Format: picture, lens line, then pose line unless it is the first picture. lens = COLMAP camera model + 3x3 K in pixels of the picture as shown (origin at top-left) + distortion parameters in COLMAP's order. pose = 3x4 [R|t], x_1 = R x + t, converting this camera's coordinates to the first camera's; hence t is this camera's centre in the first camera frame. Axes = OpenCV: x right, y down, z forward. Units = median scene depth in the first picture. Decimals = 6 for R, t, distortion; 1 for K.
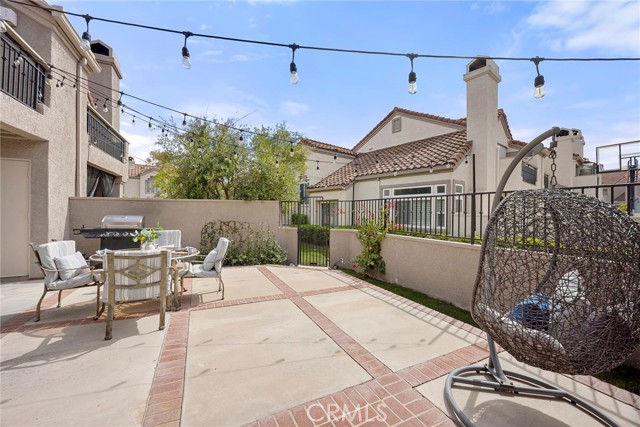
lens RADIAL K [[245.6, 0, 309.2], [0, 245.6, 210.7], [0, 0, 1]] dist [-0.003750, 0.000149]
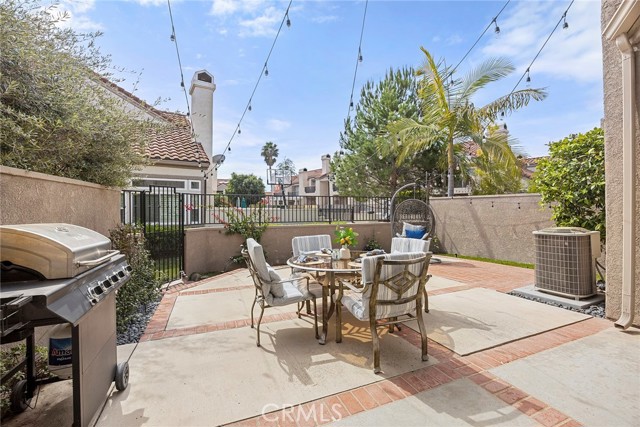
lens RADIAL K [[288.9, 0, 321.7], [0, 288.9, 206.7], [0, 0, 1]] dist [-0.020131, -0.000337]
pose [[0.040620, -0.002439, 0.999172, -0.640524], [-0.001092, 0.999996, 0.002485, -0.000508], [-0.999174, -0.001192, 0.040617, 0.414102]]
